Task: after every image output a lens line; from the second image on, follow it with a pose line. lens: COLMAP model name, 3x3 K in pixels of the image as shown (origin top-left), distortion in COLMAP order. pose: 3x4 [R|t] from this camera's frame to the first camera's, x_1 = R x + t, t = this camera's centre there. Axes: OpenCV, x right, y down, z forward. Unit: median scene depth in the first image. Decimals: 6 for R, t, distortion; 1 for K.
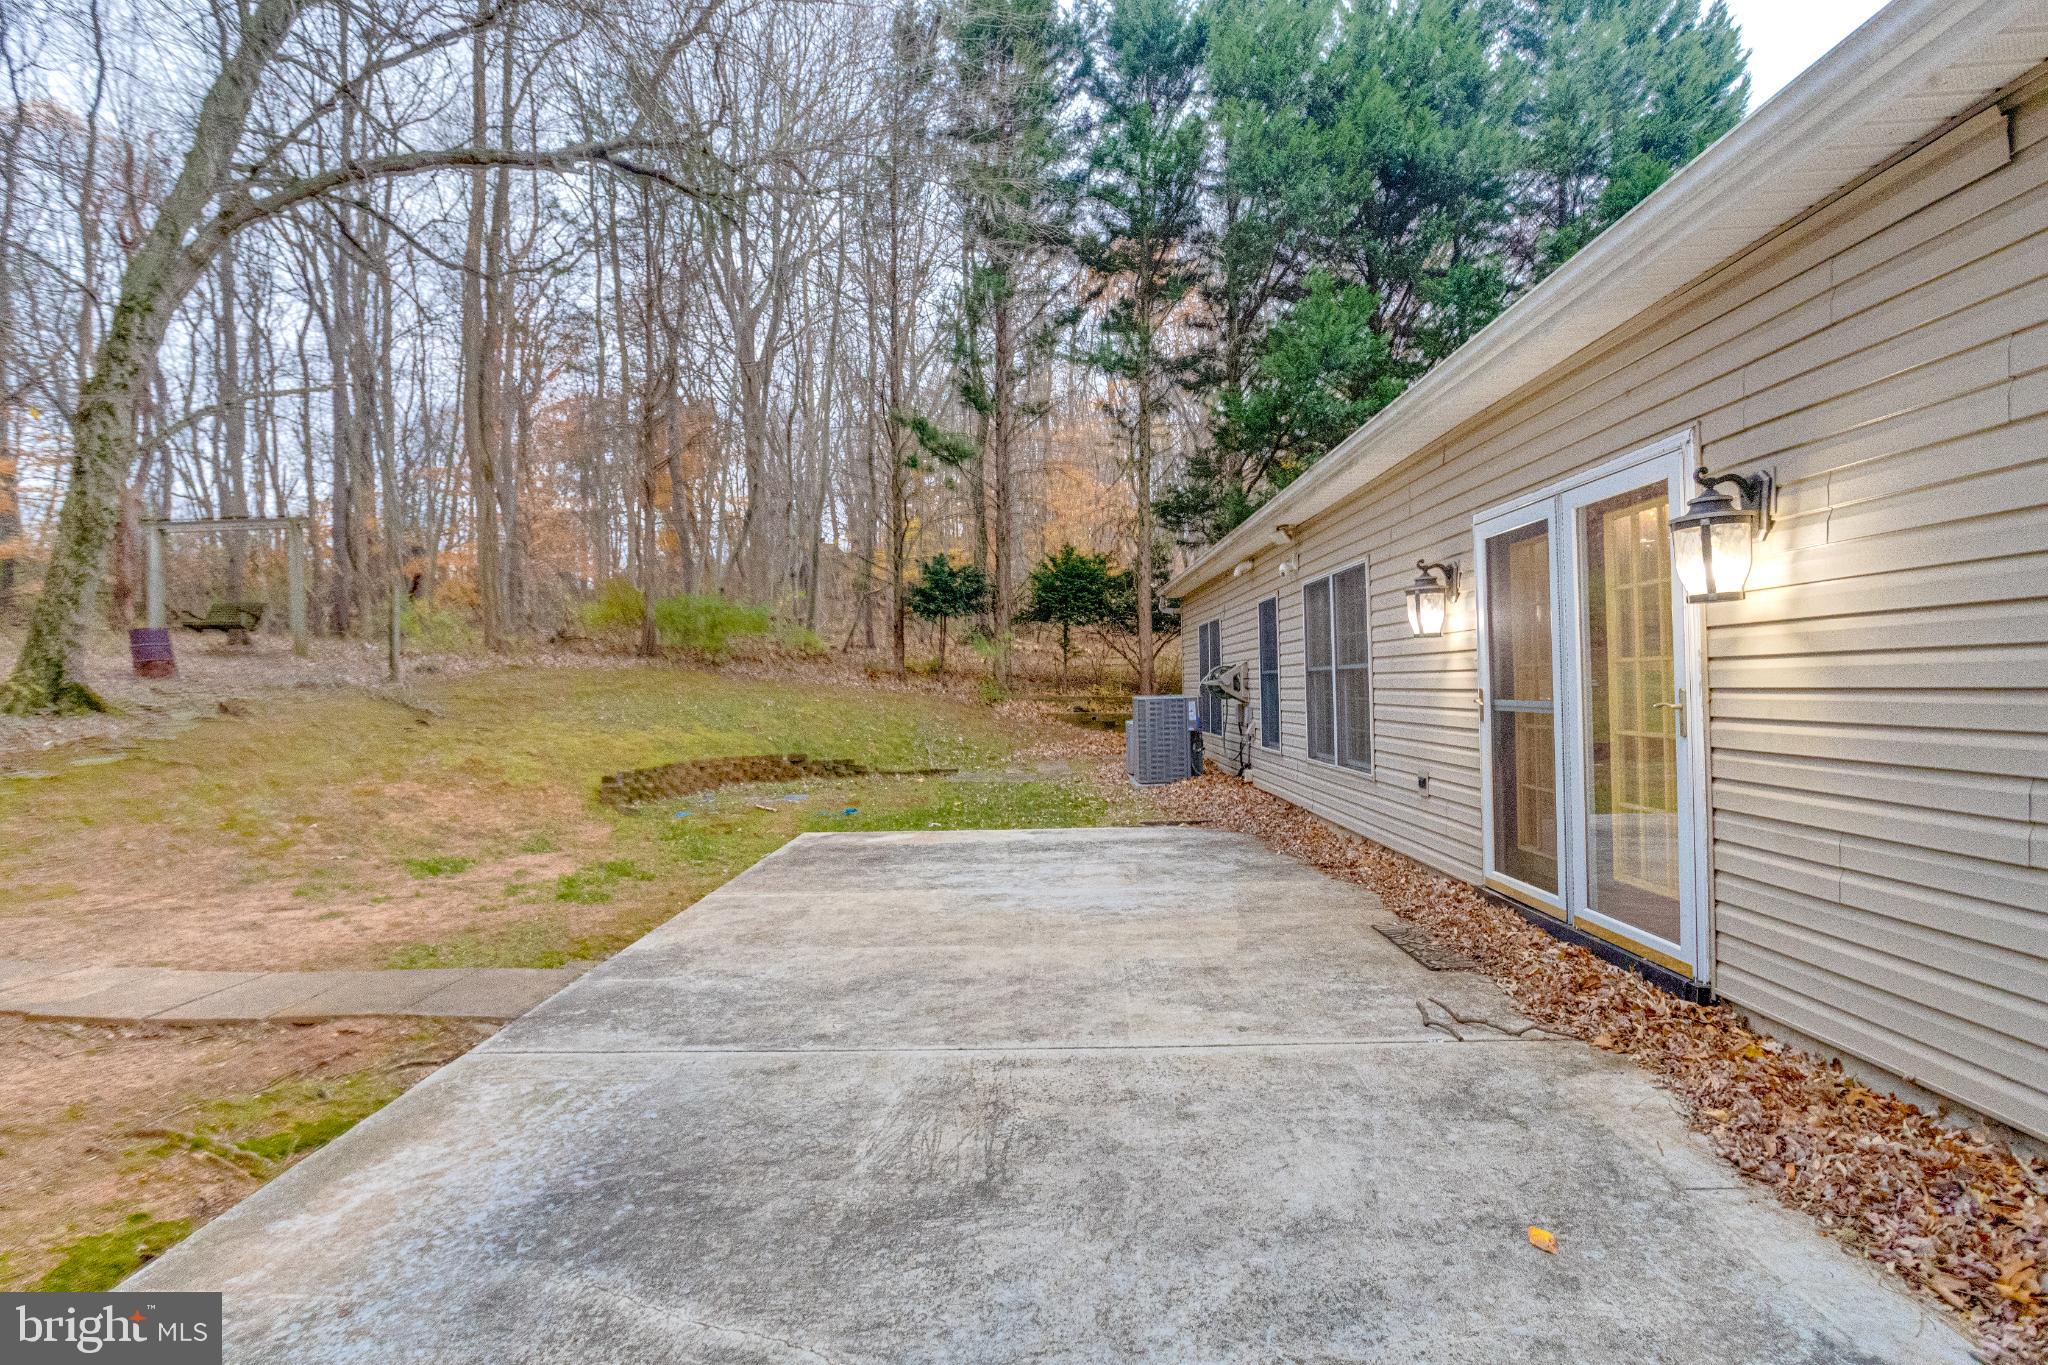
lens RADIAL K [[1031.5, 0, 1017.2], [0, 1031.5, 680.3], [0, 0, 1]] dist [-0.049010, 0.018315]
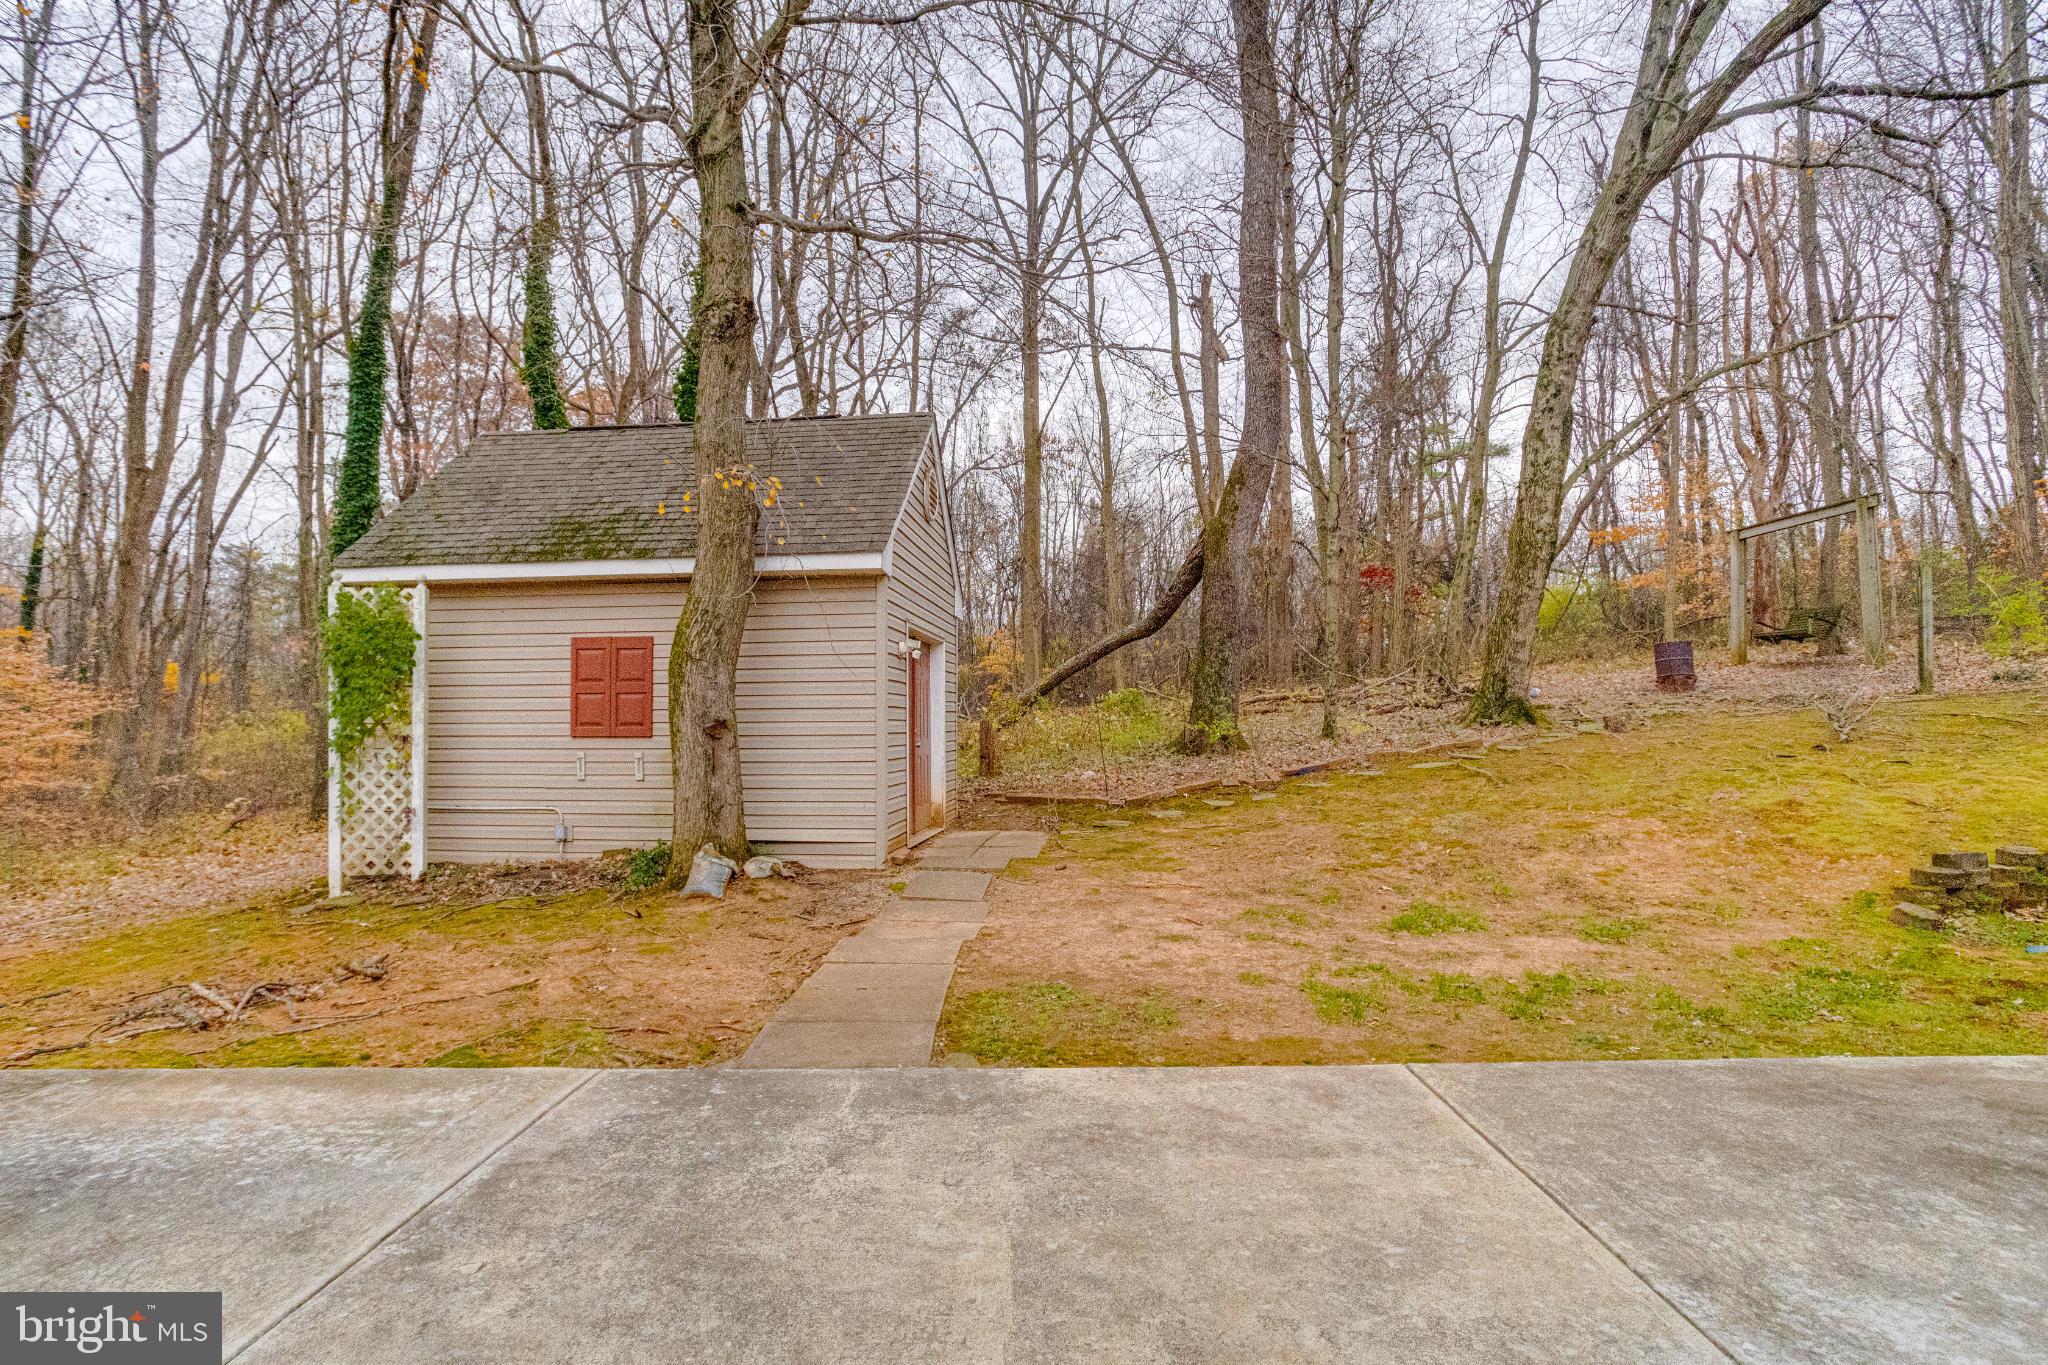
lens RADIAL K [[1024.3, 0, 1022.0], [0, 1024.3, 677.3], [0, 0, 1]] dist [-0.045305, 0.017756]
pose [[0.036541, -0.020590, -0.999120, 0.112854], [-0.001862, 0.999785, -0.020672, 0.005406], [0.999330, 0.002615, 0.036495, 0.361586]]
